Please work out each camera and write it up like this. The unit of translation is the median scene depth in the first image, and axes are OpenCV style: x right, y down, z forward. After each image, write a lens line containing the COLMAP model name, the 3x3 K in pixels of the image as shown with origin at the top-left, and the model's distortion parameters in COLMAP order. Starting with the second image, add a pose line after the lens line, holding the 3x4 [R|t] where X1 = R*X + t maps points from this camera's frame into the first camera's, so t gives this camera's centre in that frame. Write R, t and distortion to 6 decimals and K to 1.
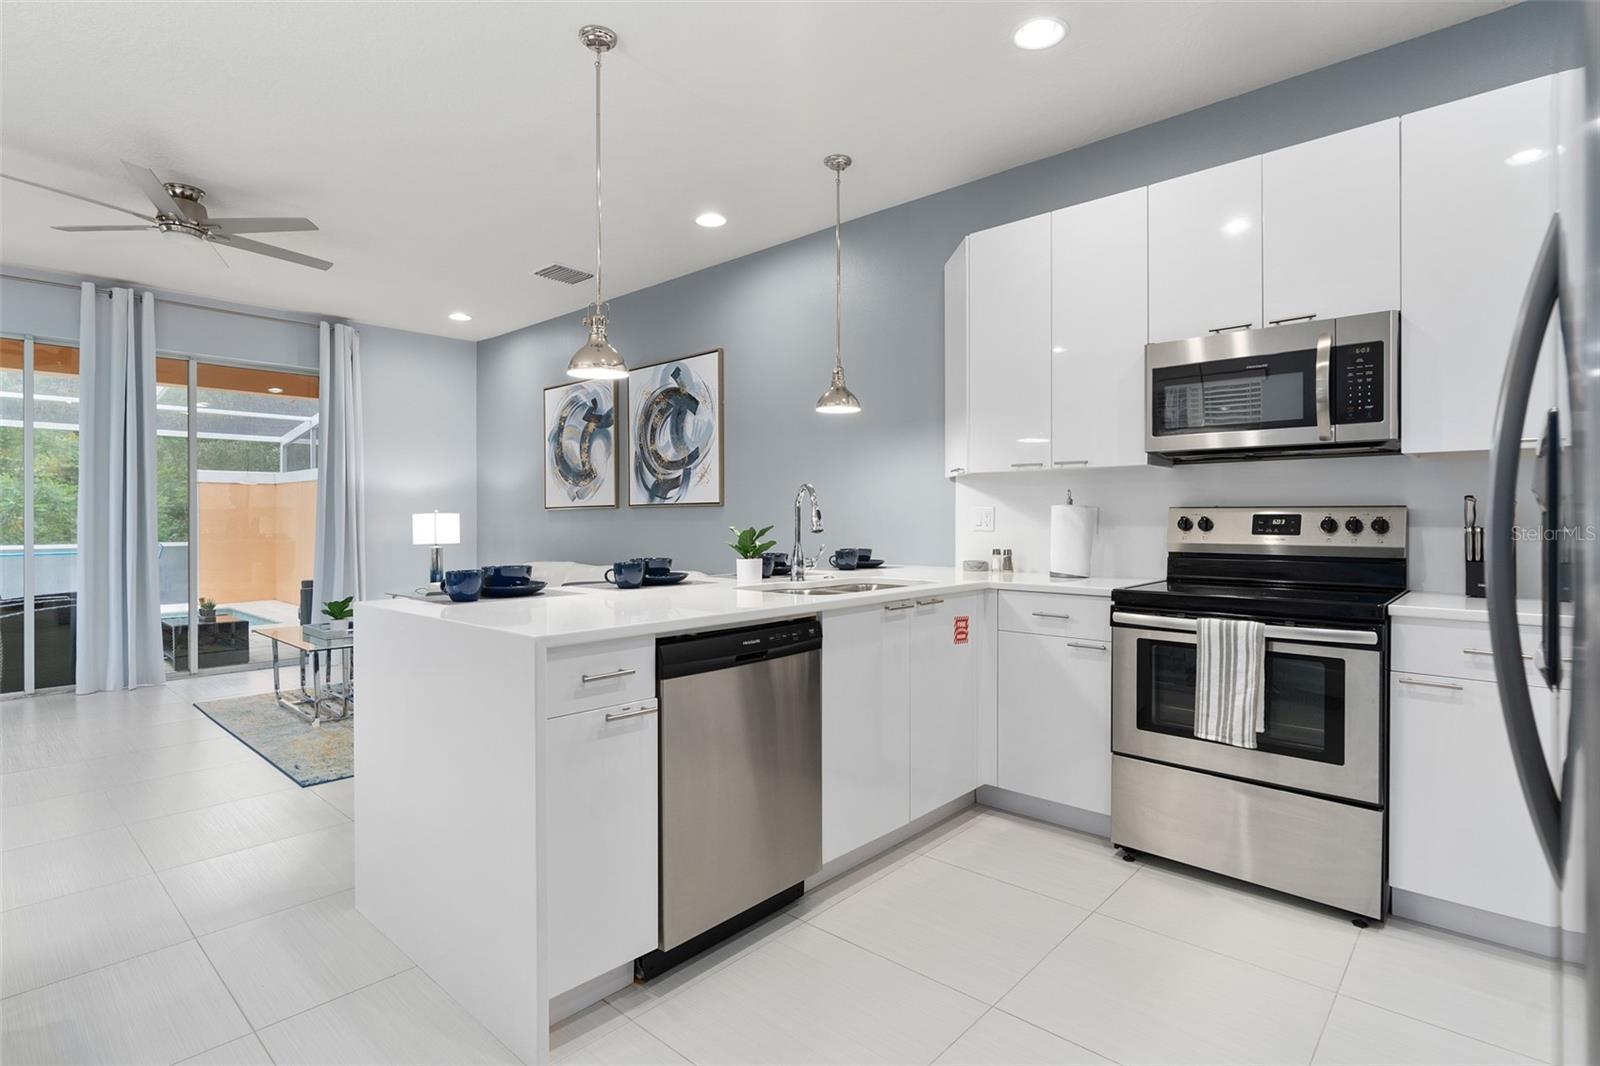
lens RADIAL K [[793.7, 0, 804.2], [0, 793.7, 513.6], [0, 0, 1]] dist [-0.001893, 0.000916]
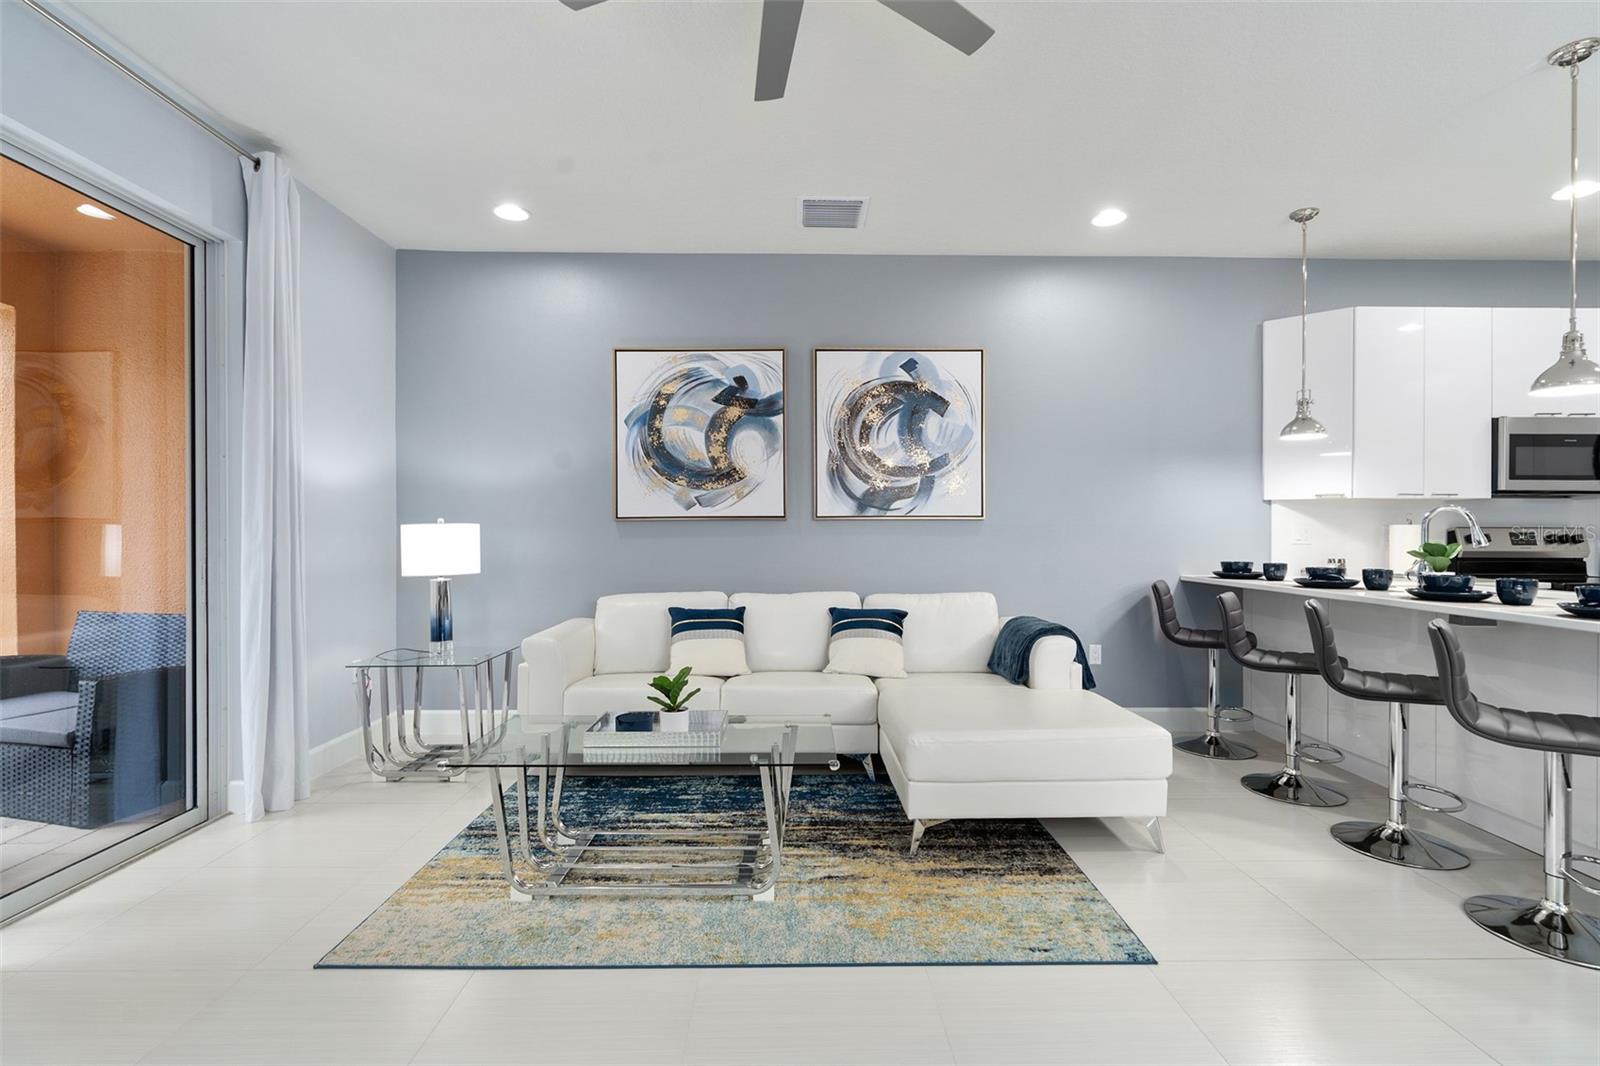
lens RADIAL K [[737.1, 0, 801.2], [0, 737.1, 529.9], [0, 0, 1]] dist [-0.004260, 0.000409]
pose [[0.727580, 0.003574, 0.686013, -1.234285], [-0.006879, 0.999974, 0.002085, 0.002413], [-0.685988, -0.006236, 0.727586, 0.768254]]
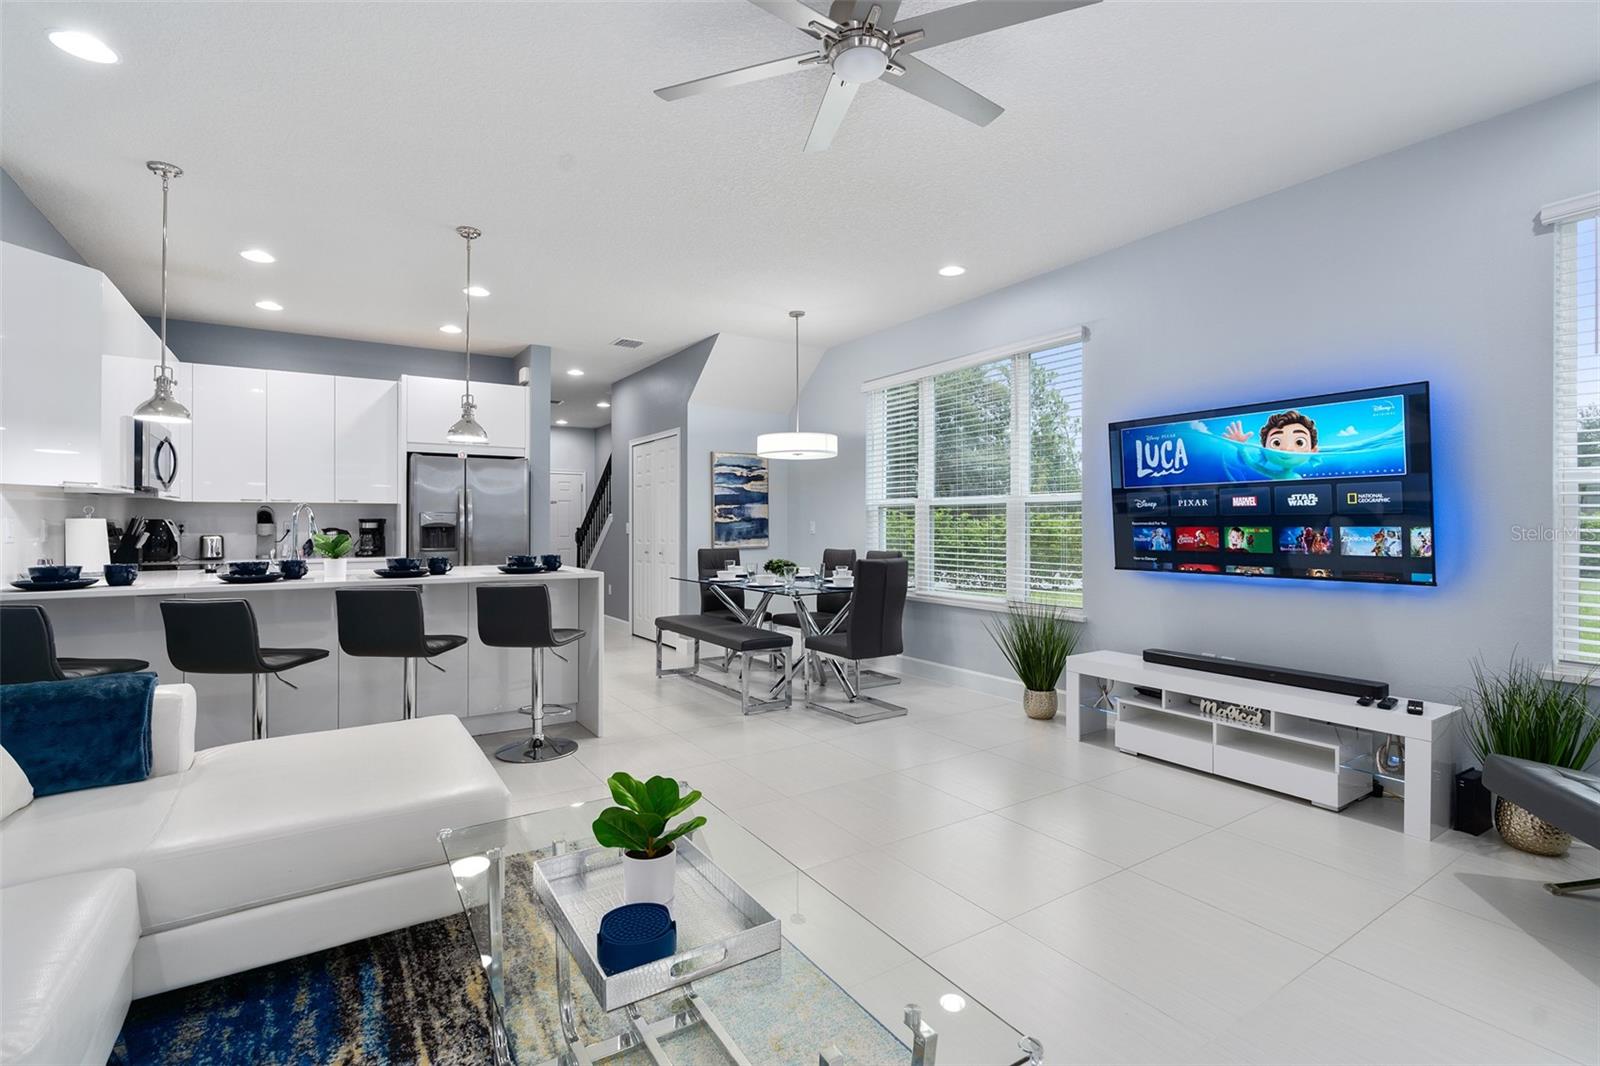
lens RADIAL K [[737.1, 0, 801.2], [0, 737.1, 529.9], [0, 0, 1]] dist [-0.004260, 0.000409]
pose [[-0.967043, 0.002133, 0.254605, -1.004616], [0.002652, 0.999995, 0.001696, 0.007339], [-0.254600, 0.002315, -0.967044, 1.759996]]
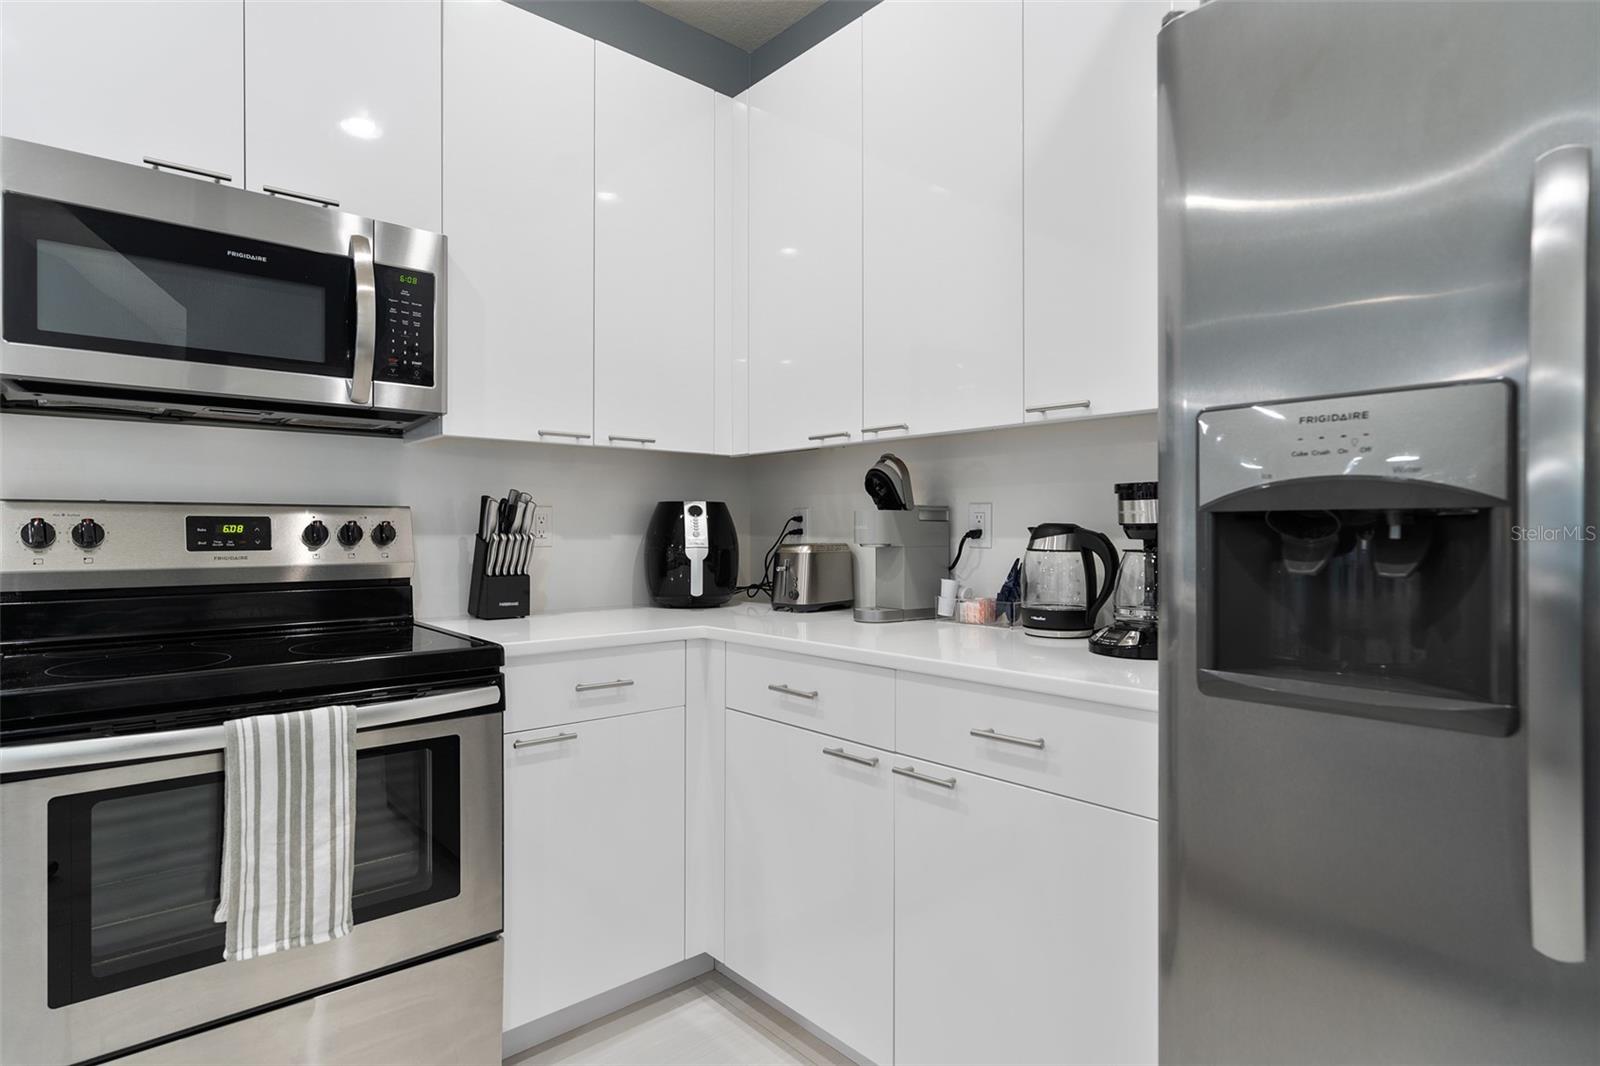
lens RADIAL K [[843.0, 0, 800.0], [0, 843.0, 530.1], [0, 0, 1]] dist [-0.001738, 0.000586]
pose [[0.113945, -0.001306, 0.993486, 0.009831], [-0.005059, 0.999985, 0.001895, 0.006594], [-0.993474, -0.005242, 0.113936, 0.416307]]
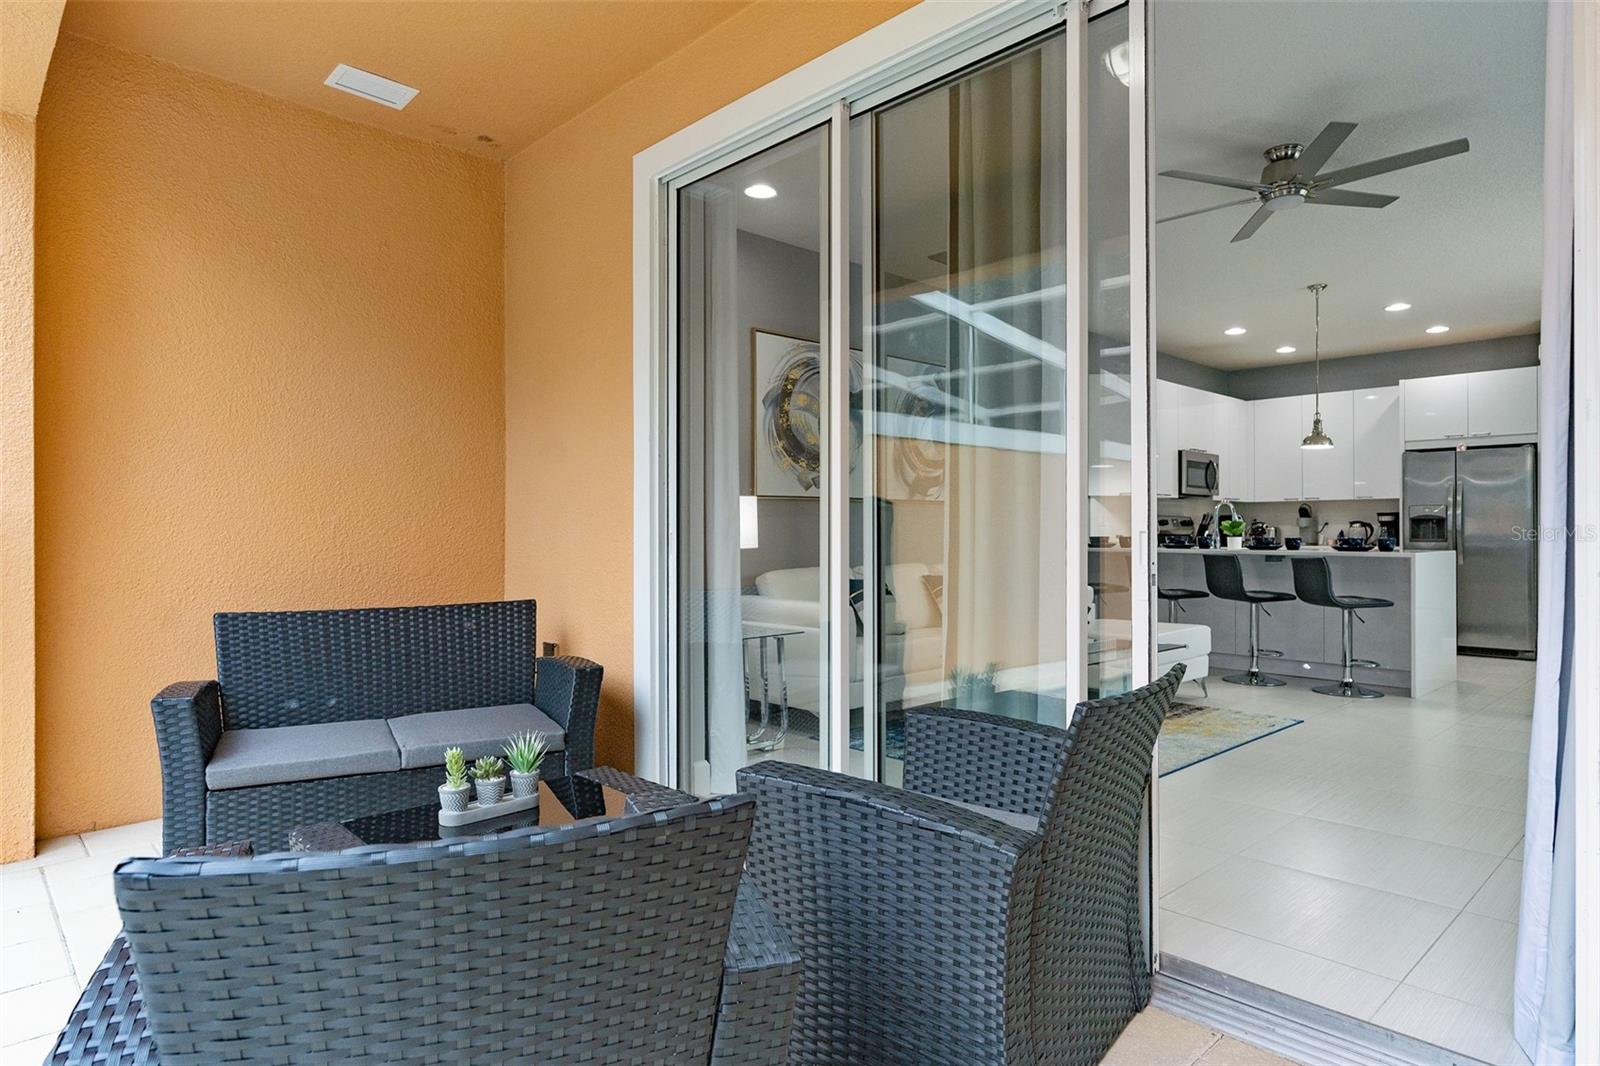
lens RADIAL K [[934.1, 0, 798.0], [0, 934.1, 532.3], [0, 0, 1]] dist [-0.002322, -0.000942]
pose [[0.074335, 0.002768, 0.997230, -2.180044], [-0.006511, 0.999976, -0.002290, 0.050641], [-0.997212, -0.006323, 0.074351, 1.691078]]
